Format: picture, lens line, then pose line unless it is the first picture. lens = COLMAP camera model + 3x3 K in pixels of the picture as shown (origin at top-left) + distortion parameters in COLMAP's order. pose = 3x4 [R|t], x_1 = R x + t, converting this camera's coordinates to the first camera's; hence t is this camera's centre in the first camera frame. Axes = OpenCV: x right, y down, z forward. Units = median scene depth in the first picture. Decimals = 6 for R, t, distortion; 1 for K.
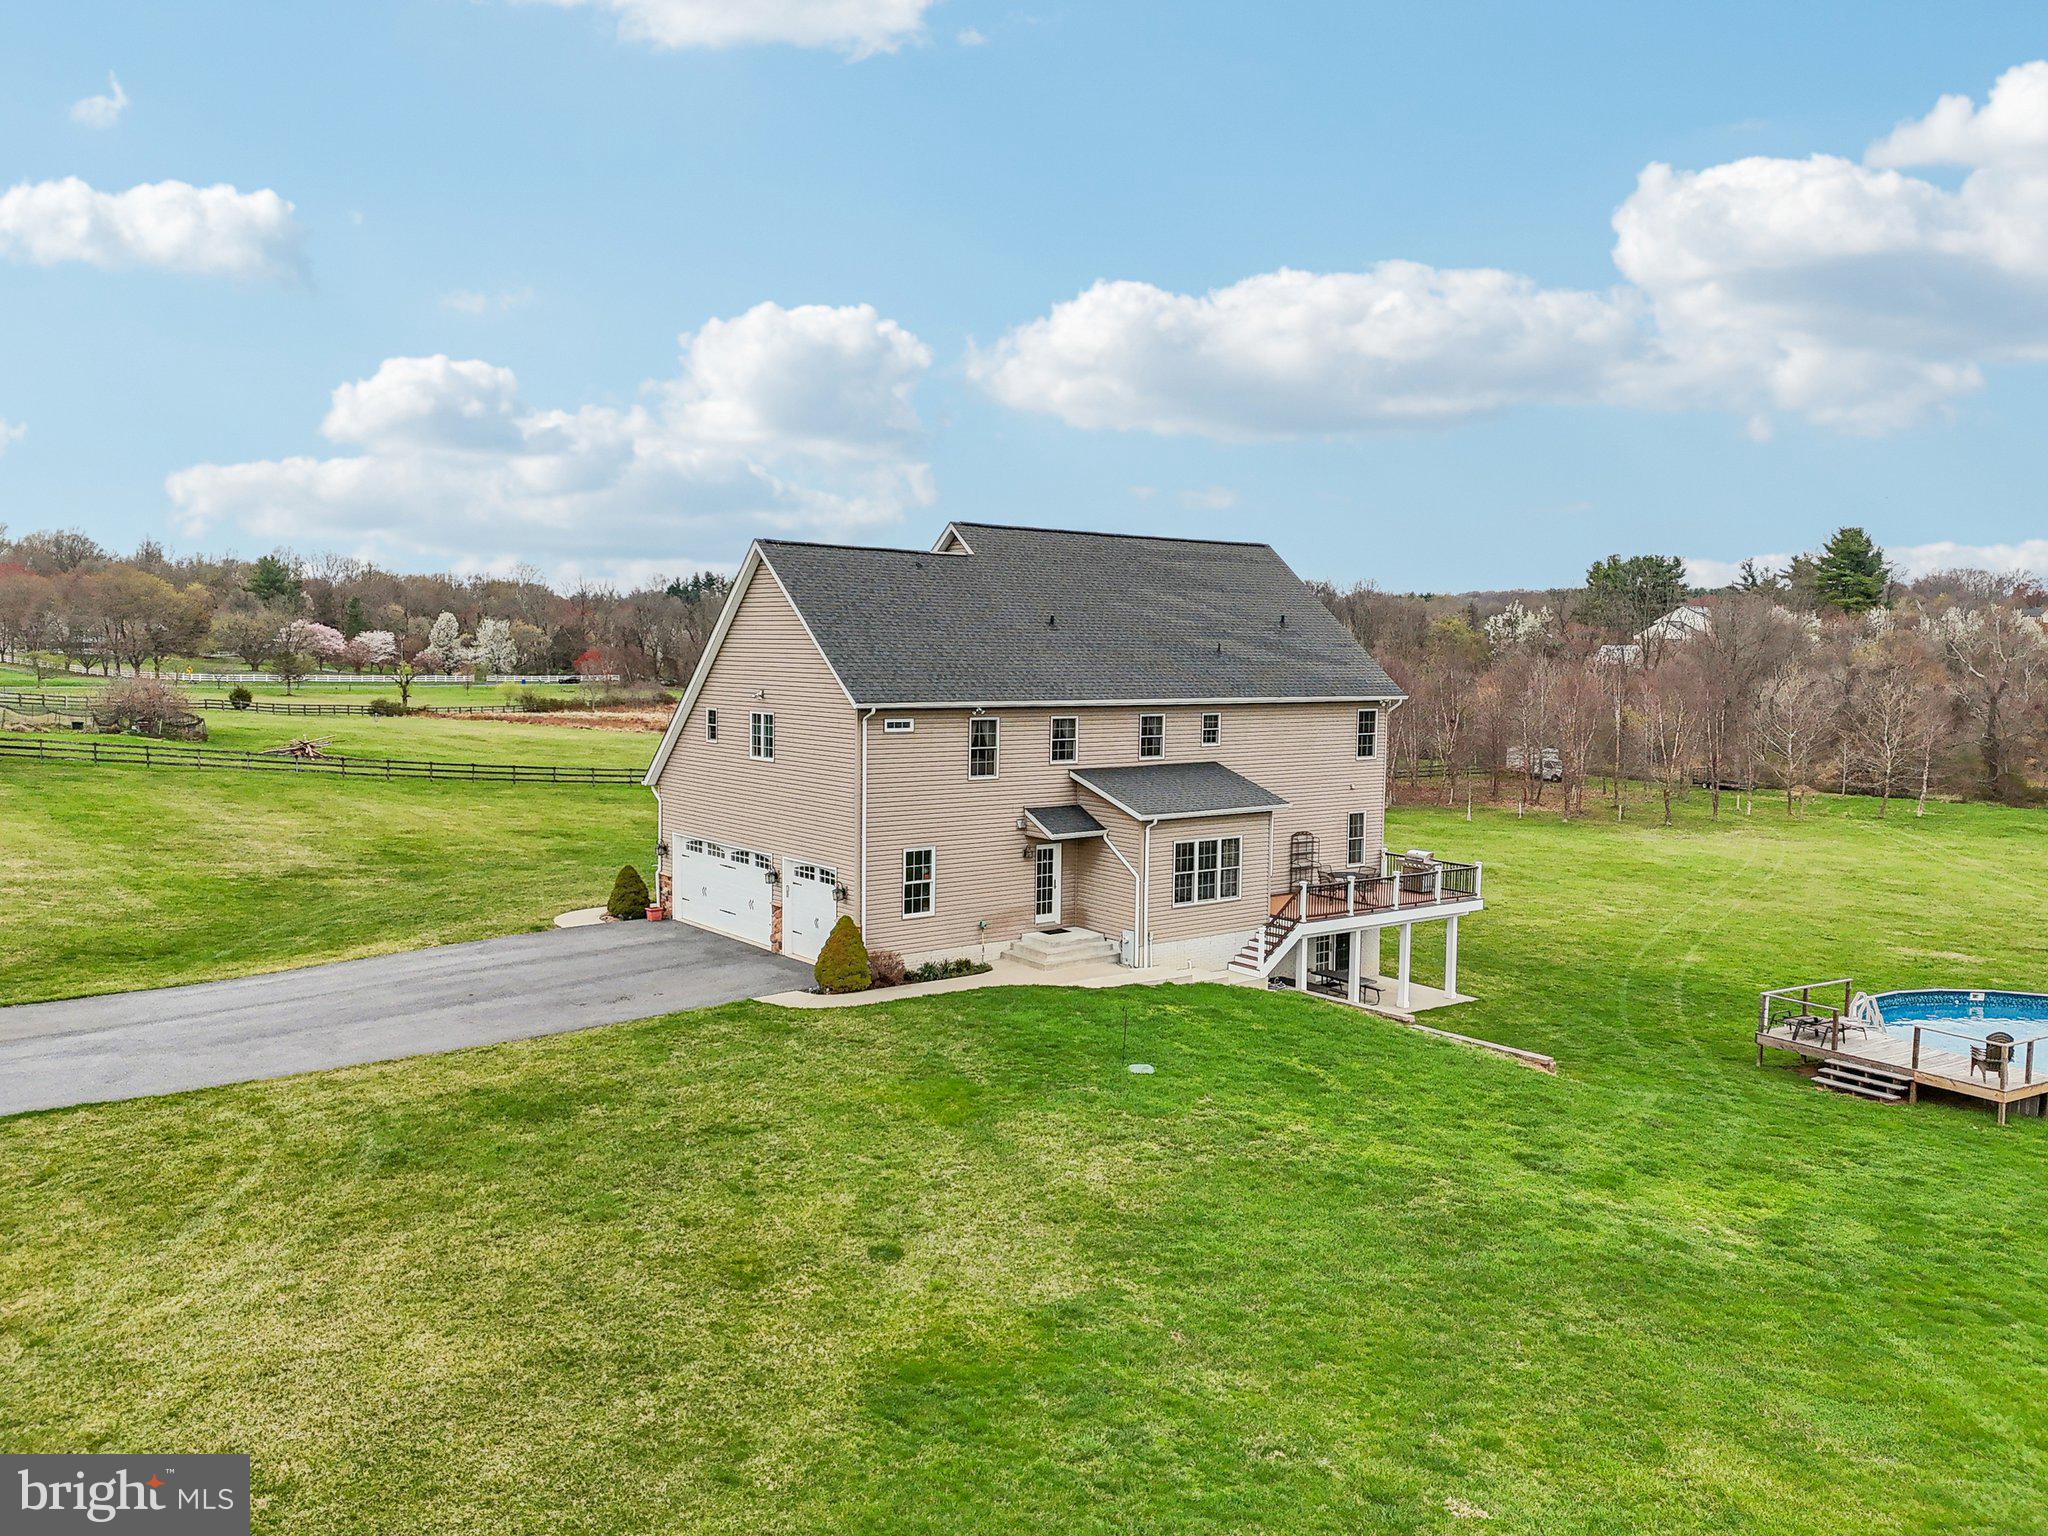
lens RADIAL K [[1540.2, 0, 1024.4], [0, 1540.2, 756.2], [0, 0, 1]] dist [0.078437, -0.075964]
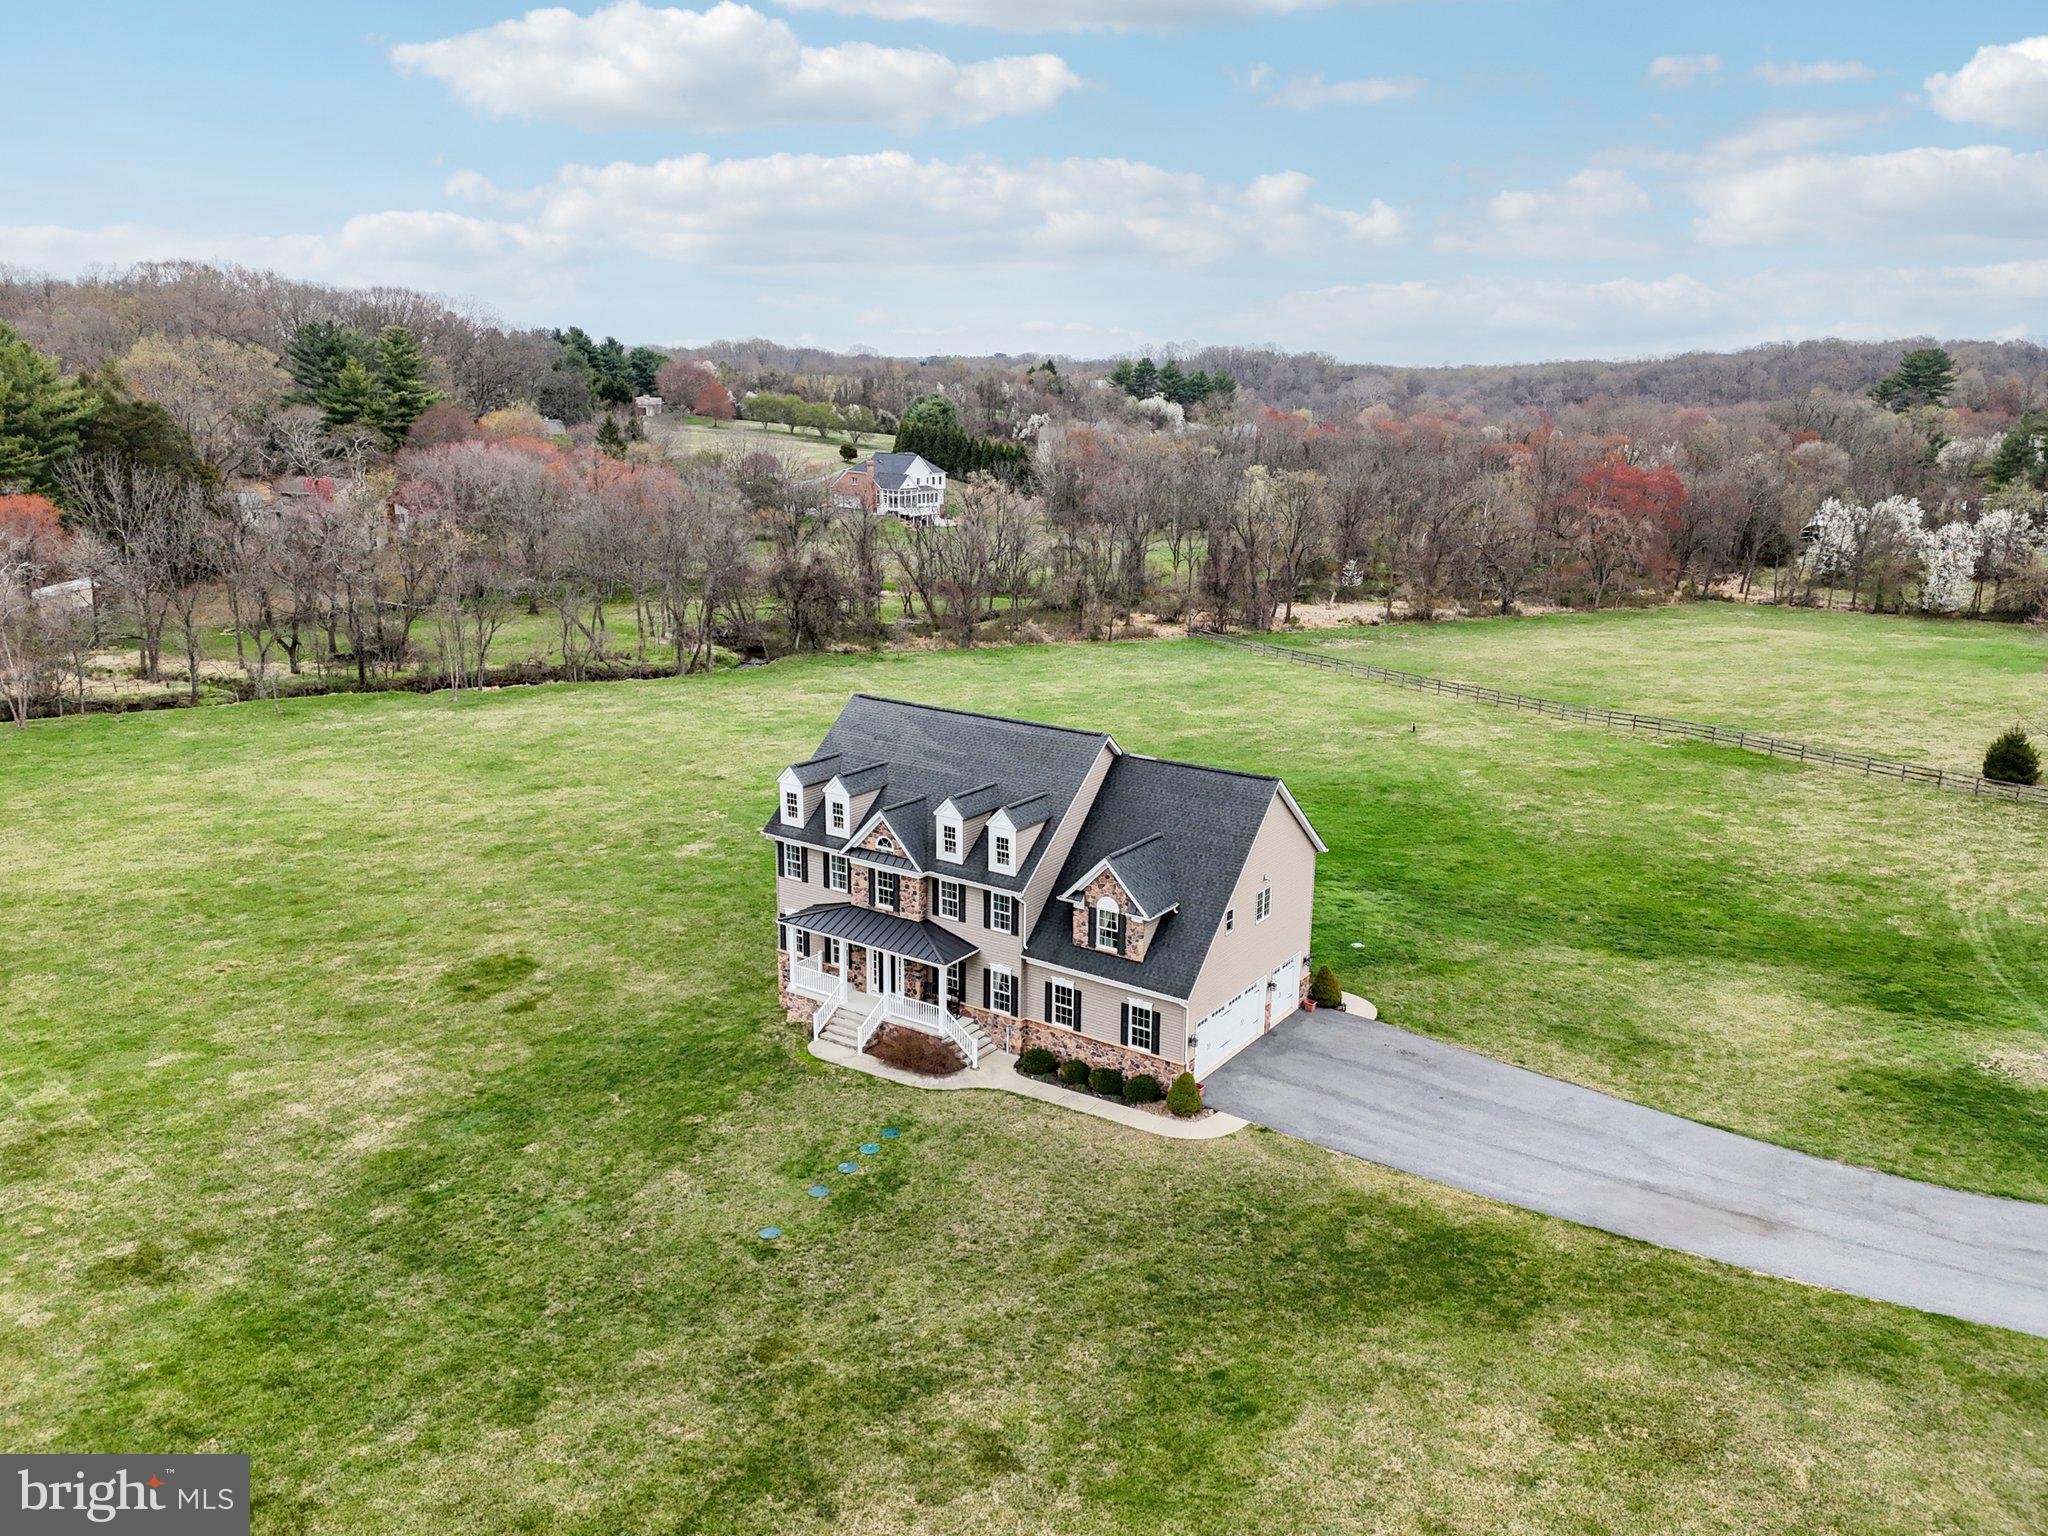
lens RADIAL K [[1540.2, 0, 1024.4], [0, 1540.2, 756.2], [0, 0, 1]] dist [0.078437, -0.075964]
pose [[-0.293577, -0.246667, 0.923563, -1.421163], [0.053850, 0.960334, 0.273605, -0.561422], [-0.954418, 0.130058, -0.268648, 1.580975]]
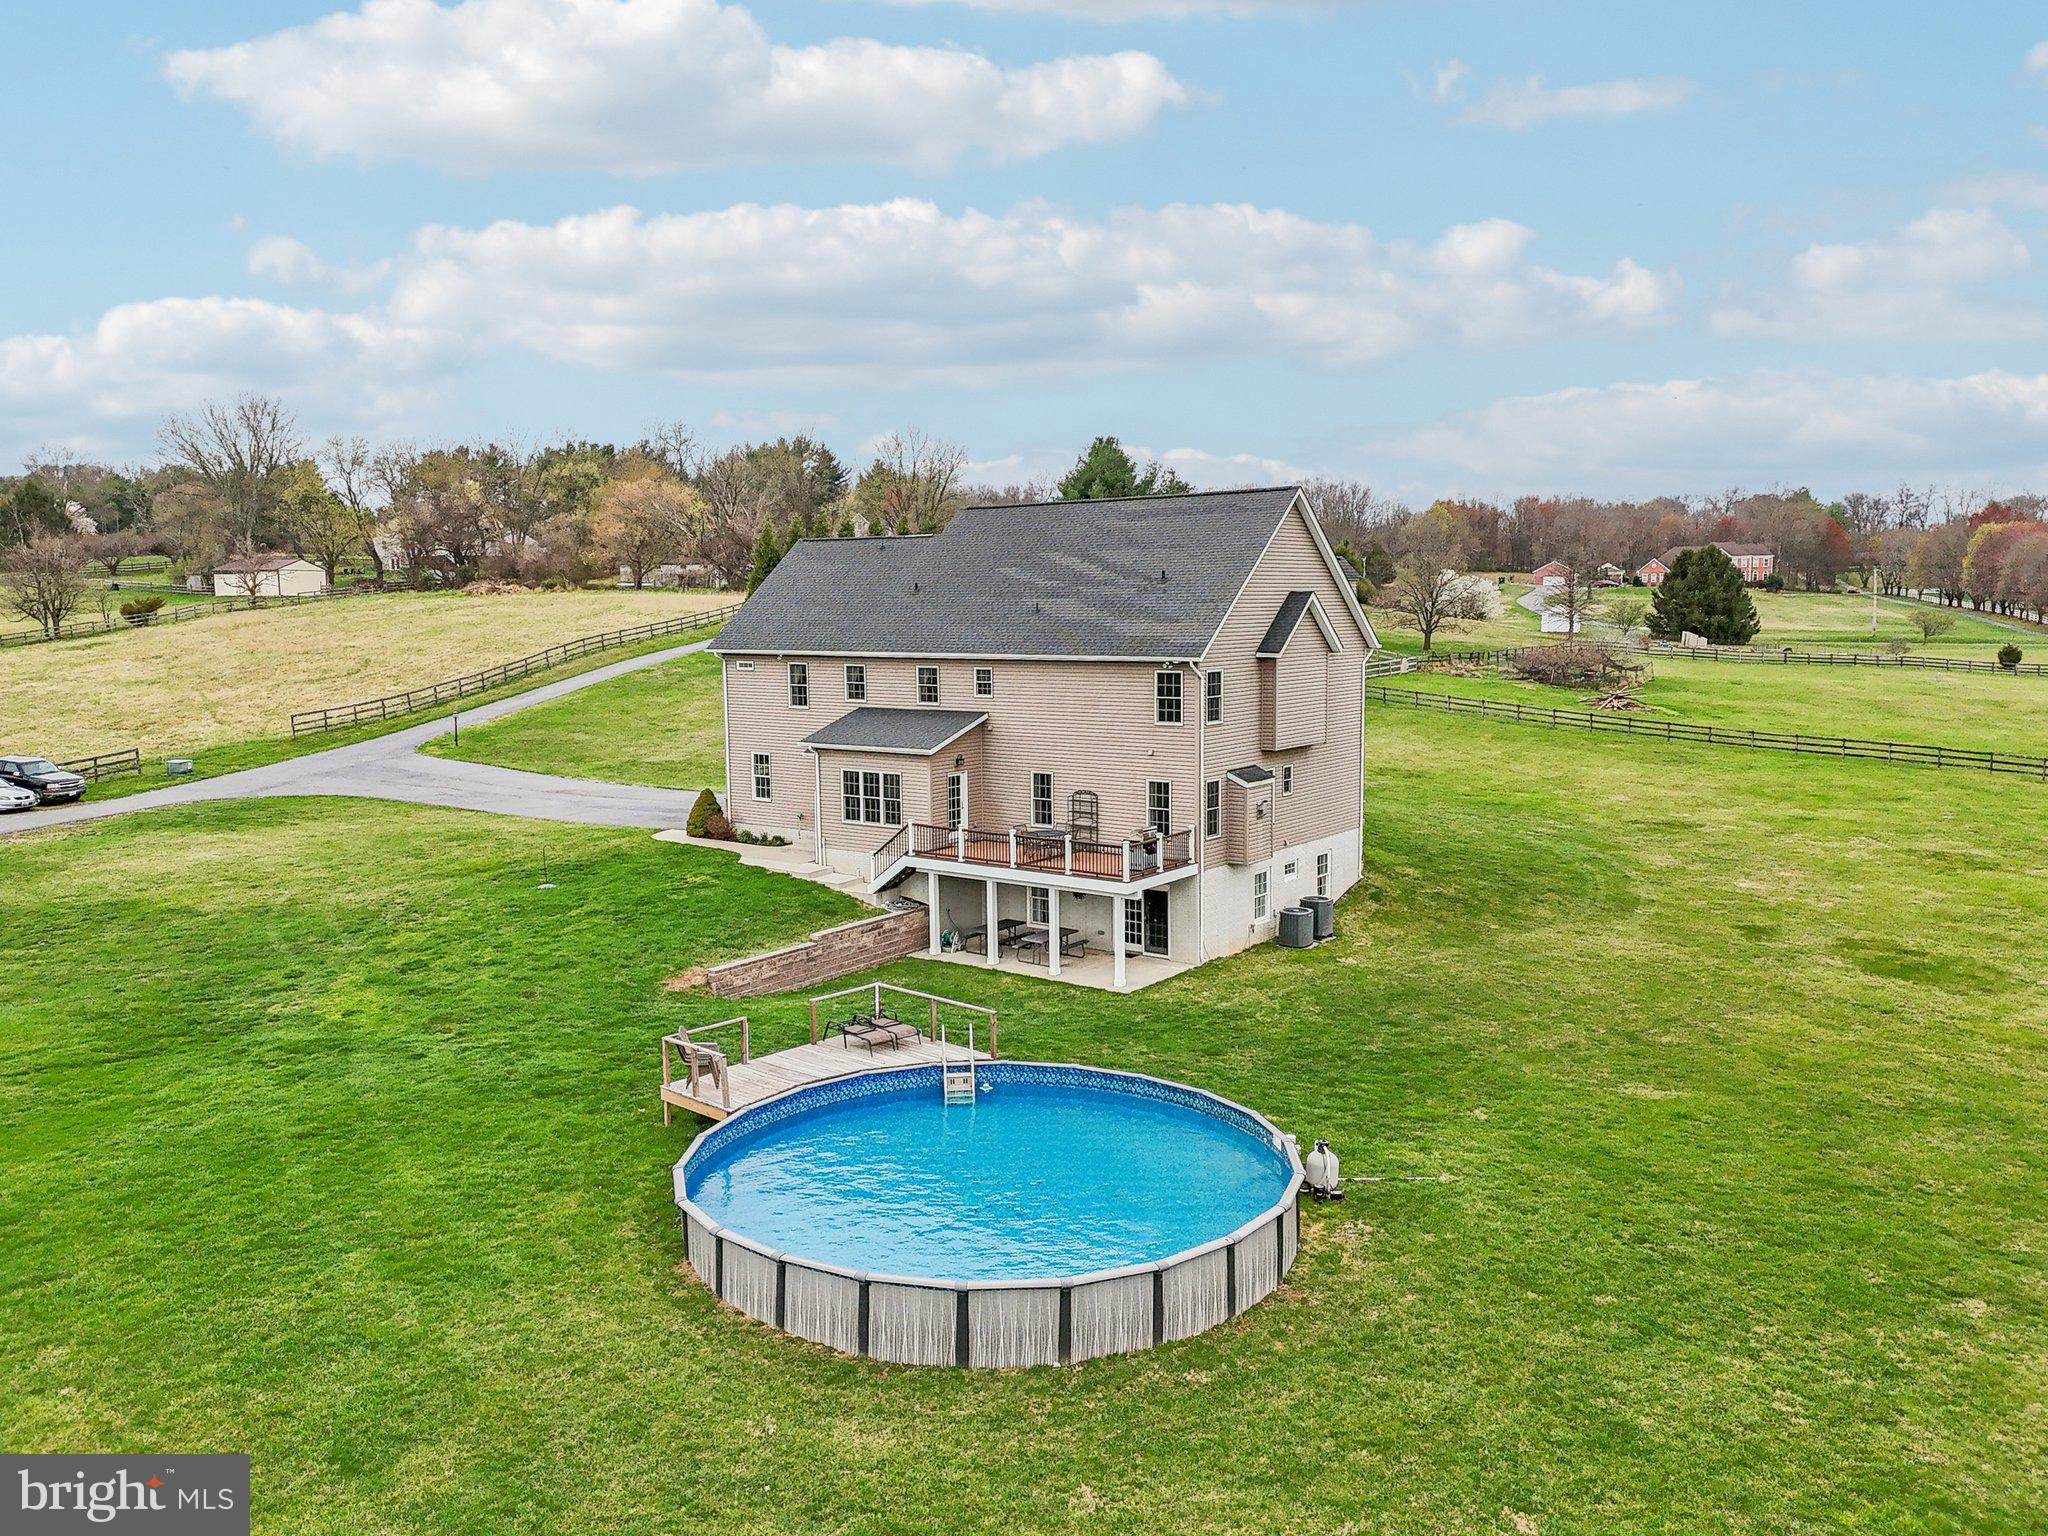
lens RADIAL K [[1540.2, 0, 1024.4], [0, 1540.2, 756.2], [0, 0, 1]] dist [0.078437, -0.075964]
pose [[0.261062, 0.079442, -0.962048, 1.285047], [-0.053504, 0.996267, 0.067749, -0.044070], [0.963838, 0.033787, 0.264338, 0.798140]]
